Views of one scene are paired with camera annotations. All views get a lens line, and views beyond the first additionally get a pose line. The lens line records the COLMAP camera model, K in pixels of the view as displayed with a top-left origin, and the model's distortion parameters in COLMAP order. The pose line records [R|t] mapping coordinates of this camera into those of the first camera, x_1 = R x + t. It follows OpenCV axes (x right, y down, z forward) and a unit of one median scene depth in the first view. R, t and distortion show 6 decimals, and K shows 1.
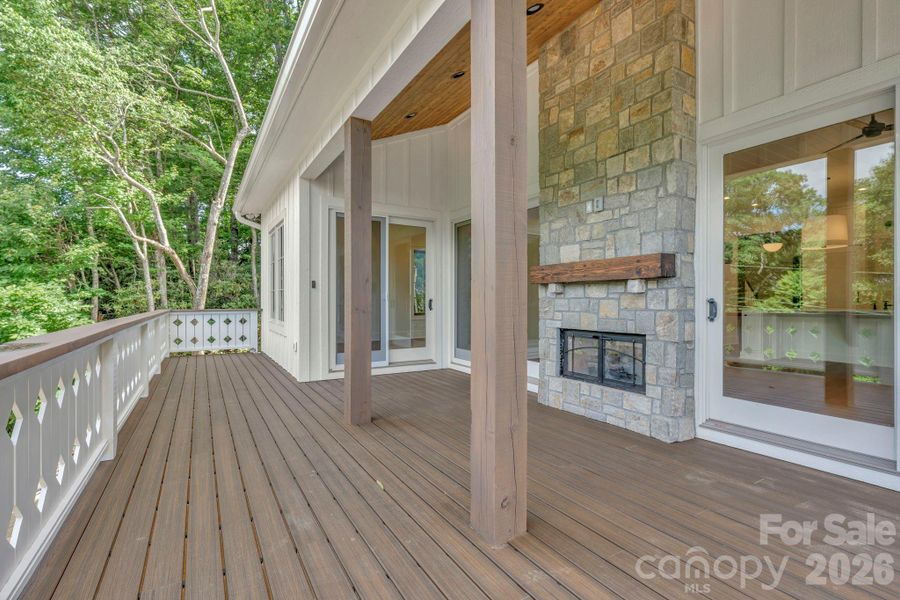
lens RADIAL K [[403.4, 0, 452.3], [0, 403.4, 301.8], [0, 0, 1]] dist [-0.004433, 0.002451]
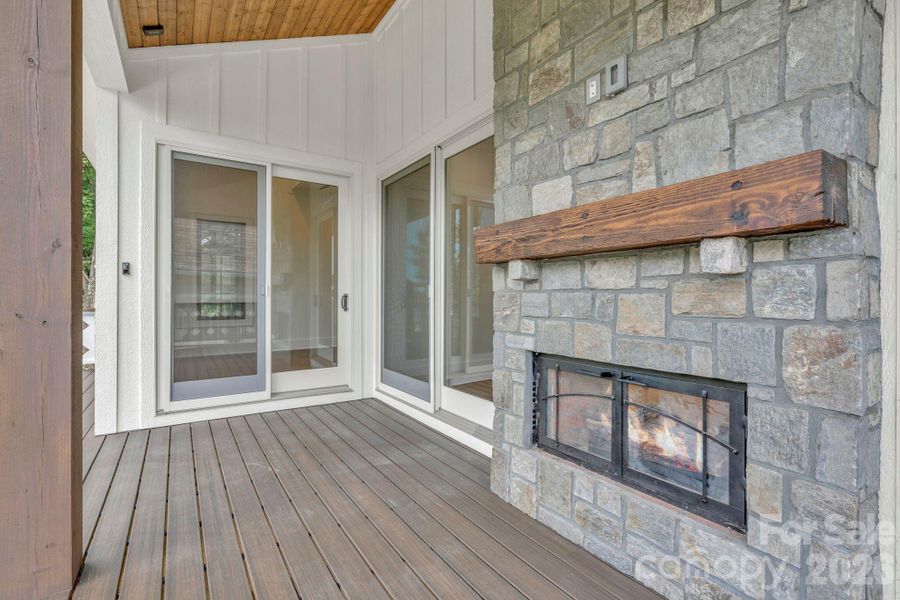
lens RADIAL K [[403.4, 0, 448.2], [0, 403.4, 298.4], [0, 0, 1]] dist [-0.004433, 0.002451]
pose [[0.999711, 0.000733, 0.024044, 0.165557], [-0.000710, 0.999999, -0.000960, 0.001006], [-0.024045, 0.000943, 0.999710, 0.551179]]
